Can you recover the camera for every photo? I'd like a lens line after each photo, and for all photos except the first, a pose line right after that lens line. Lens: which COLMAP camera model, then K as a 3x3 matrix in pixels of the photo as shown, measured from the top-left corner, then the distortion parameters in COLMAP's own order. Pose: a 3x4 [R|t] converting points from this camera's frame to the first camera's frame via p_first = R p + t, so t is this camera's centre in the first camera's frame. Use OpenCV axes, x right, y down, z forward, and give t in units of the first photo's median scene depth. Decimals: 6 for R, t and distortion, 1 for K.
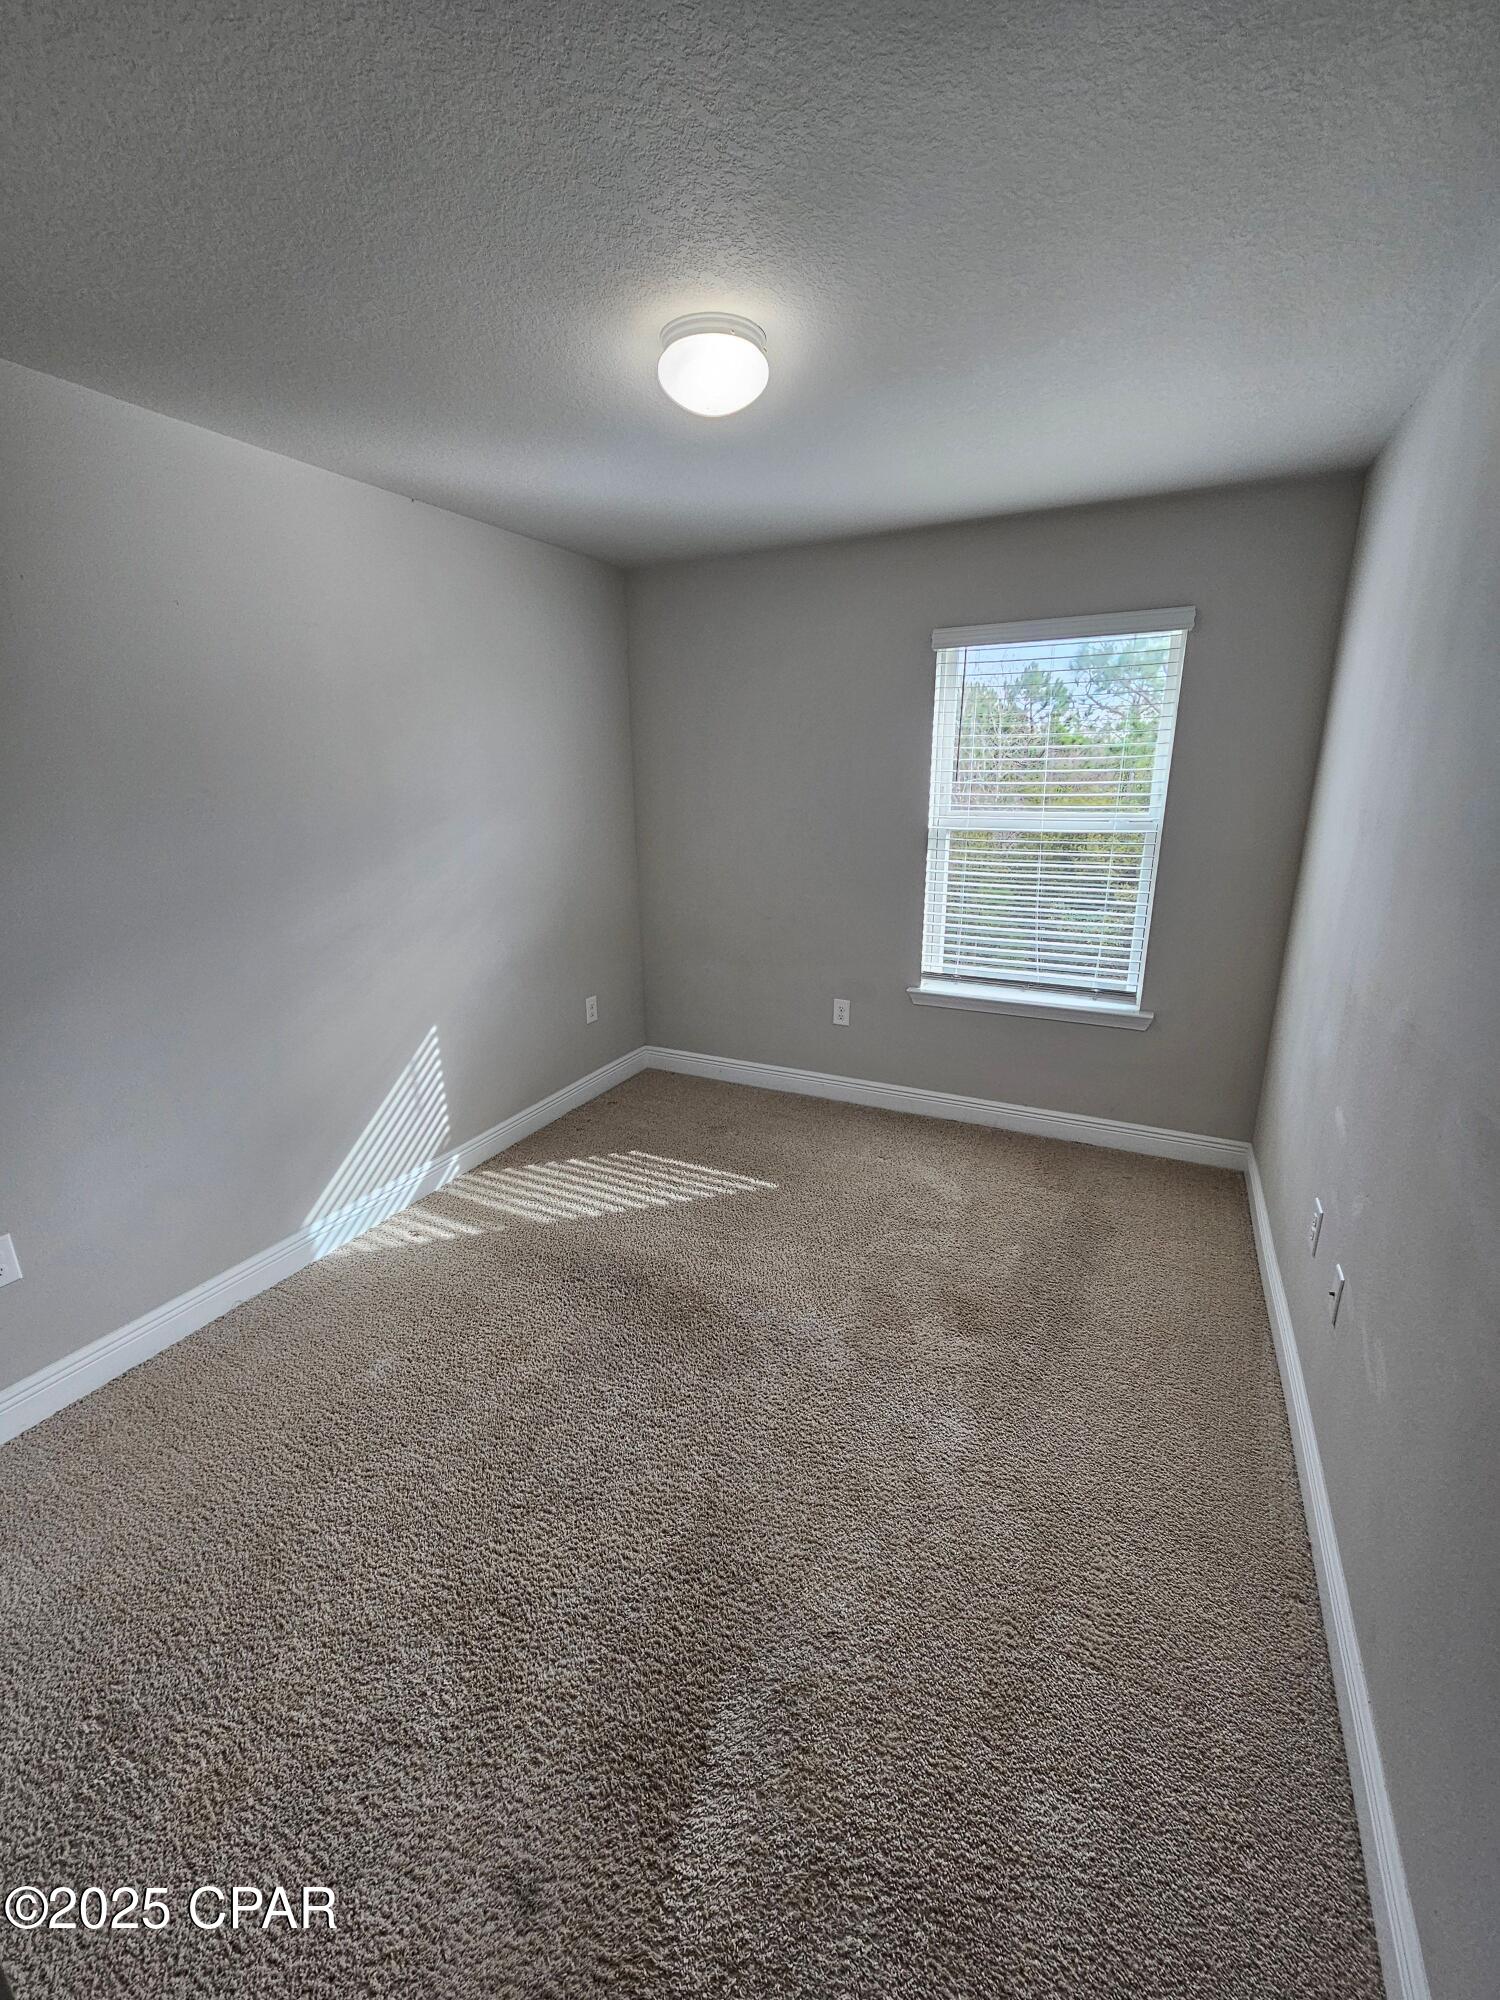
lens RADIAL K [[818.2, 0, 750.0], [0, 818.2, 1000.0], [0, 0, 1]] dist [-0.001106, 0.000090]
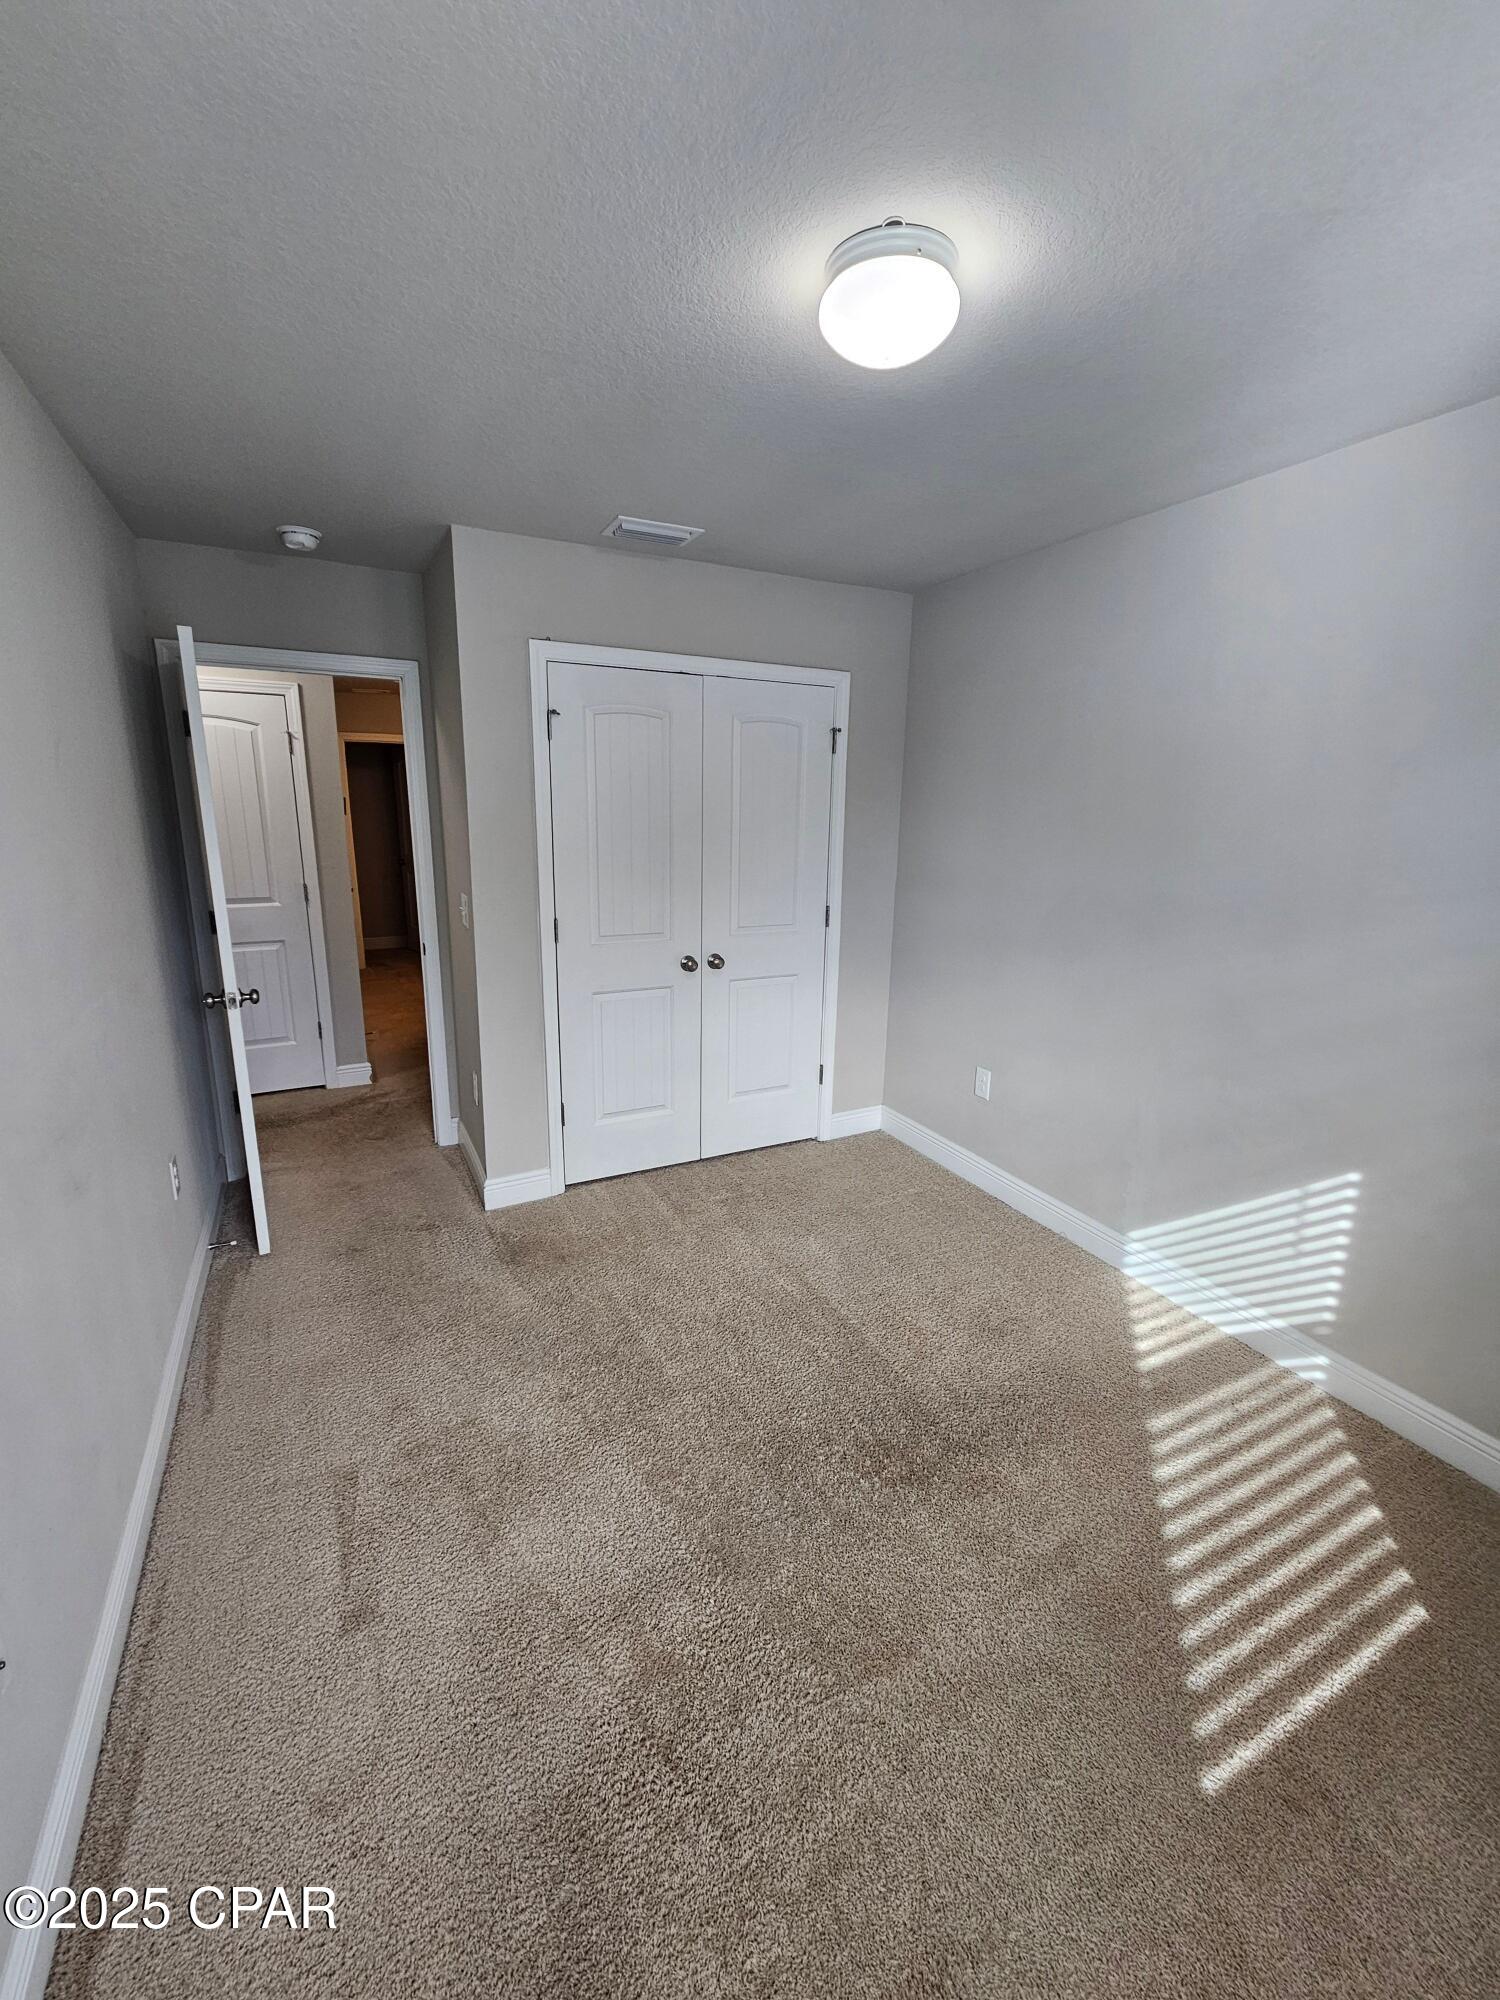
lens RADIAL K [[818.2, 0, 750.0], [0, 818.2, 1000.0], [0, 0, 1]] dist [-0.001106, 0.000090]
pose [[-0.576420, 0.200605, -0.792148, 0.437504], [-0.240772, 0.884669, 0.399237, -0.254126], [0.780877, 0.420855, -0.461641, 0.865041]]
